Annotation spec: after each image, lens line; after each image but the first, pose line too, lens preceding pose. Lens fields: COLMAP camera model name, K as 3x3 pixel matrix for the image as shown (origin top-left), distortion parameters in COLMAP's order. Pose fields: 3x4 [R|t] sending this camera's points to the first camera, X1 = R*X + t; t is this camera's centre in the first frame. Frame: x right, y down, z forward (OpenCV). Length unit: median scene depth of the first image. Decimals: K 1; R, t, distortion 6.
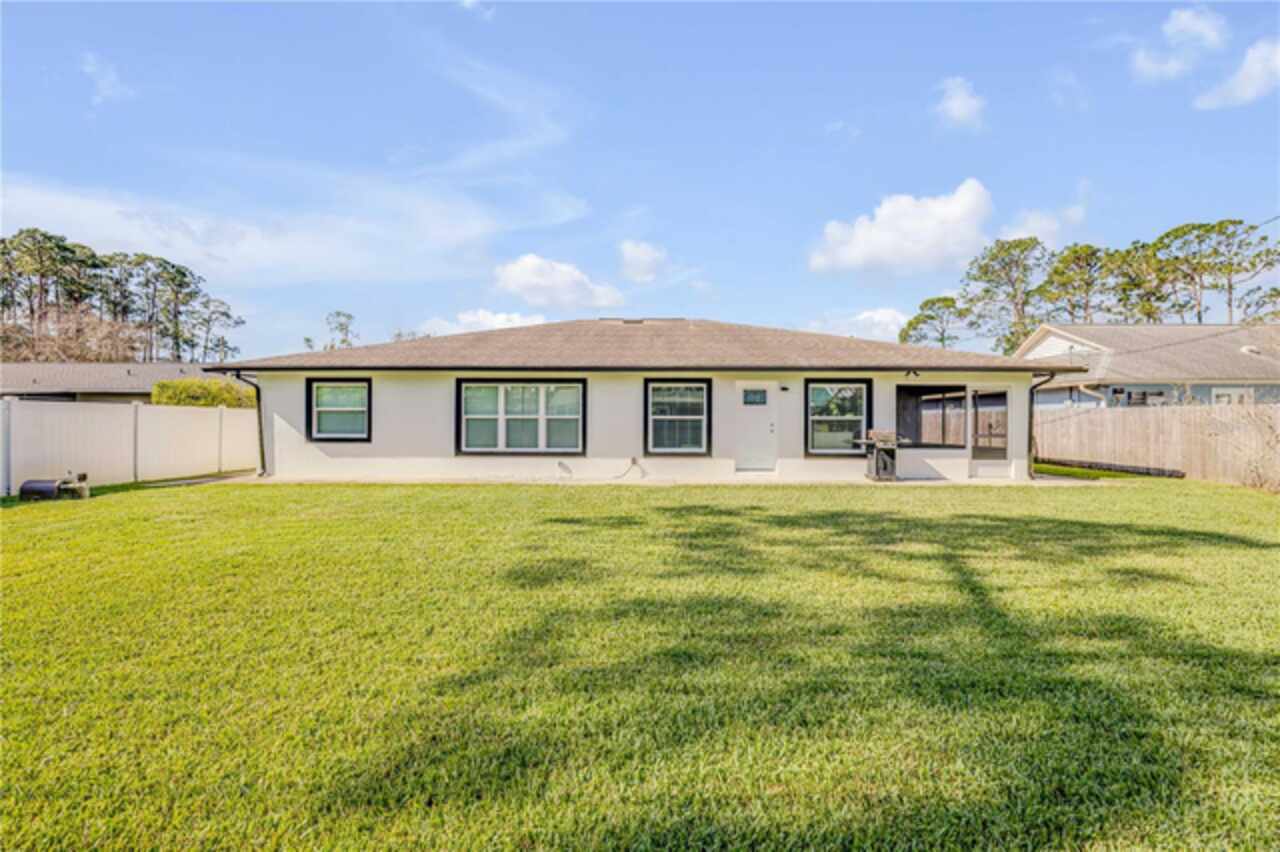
lens RADIAL K [[544.5, 0, 644.3], [0, 544.5, 421.7], [0, 0, 1]] dist [0.000938, 0.000286]
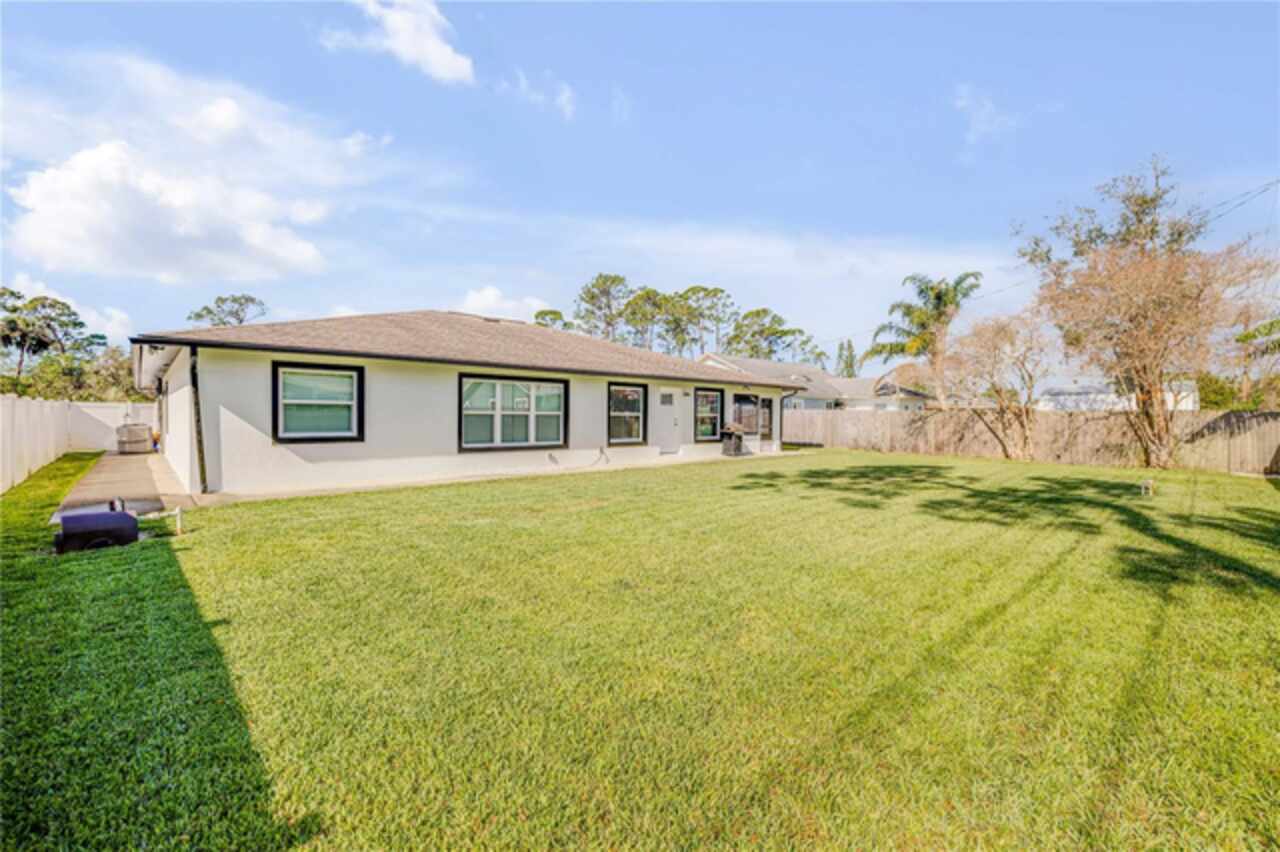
lens RADIAL K [[544.5, 0, 644.3], [0, 544.5, 421.7], [0, 0, 1]] dist [0.000938, 0.000286]
pose [[0.715257, -0.005229, 0.698842, -0.782978], [-0.003549, 0.999932, 0.011114, -0.004913], [-0.698852, -0.010430, 0.715190, 0.078378]]
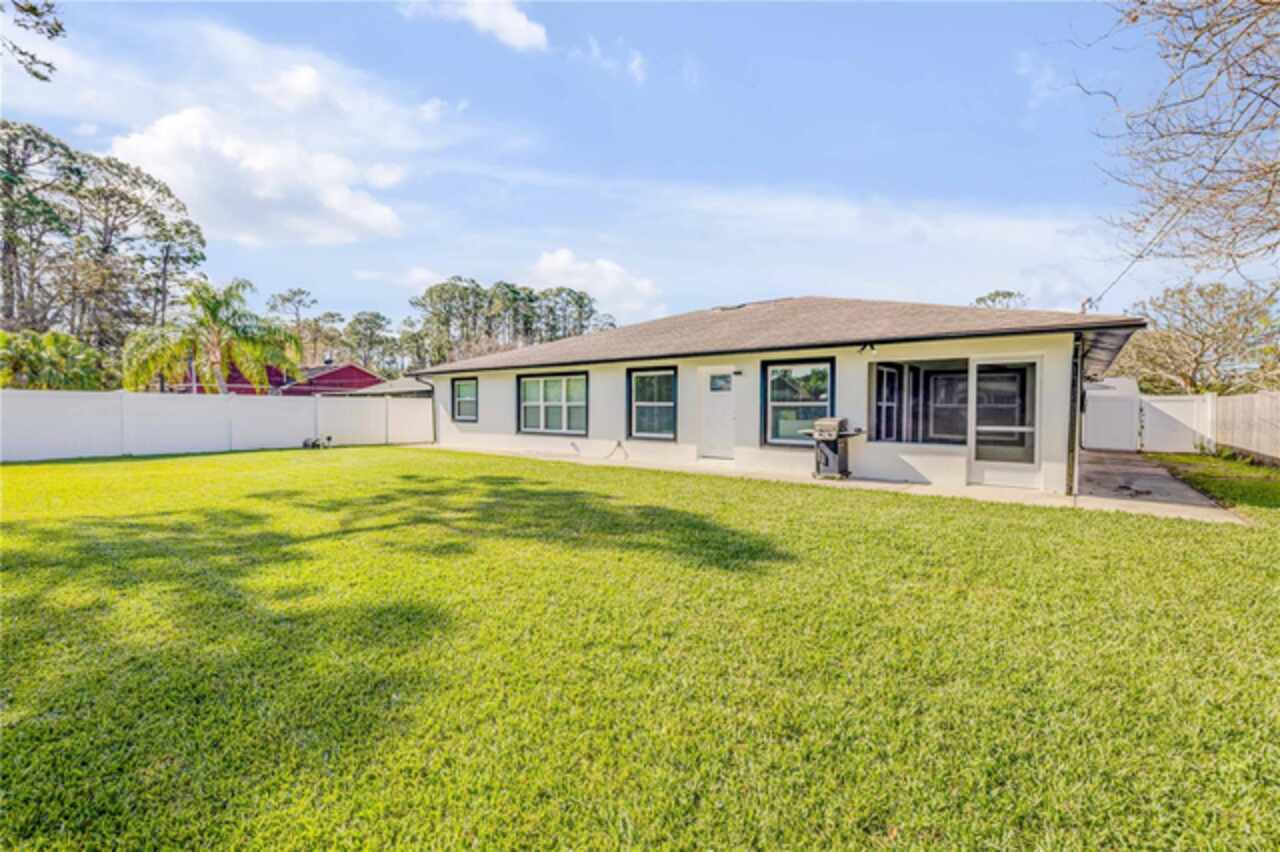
lens RADIAL K [[544.5, 0, 644.3], [0, 544.5, 421.7], [0, 0, 1]] dist [0.000938, 0.000286]
pose [[0.786887, 0.015005, -0.616914, 0.699802], [0.002224, 0.999629, 0.027151, -0.002436], [0.617093, -0.022737, 0.786562, 0.160520]]
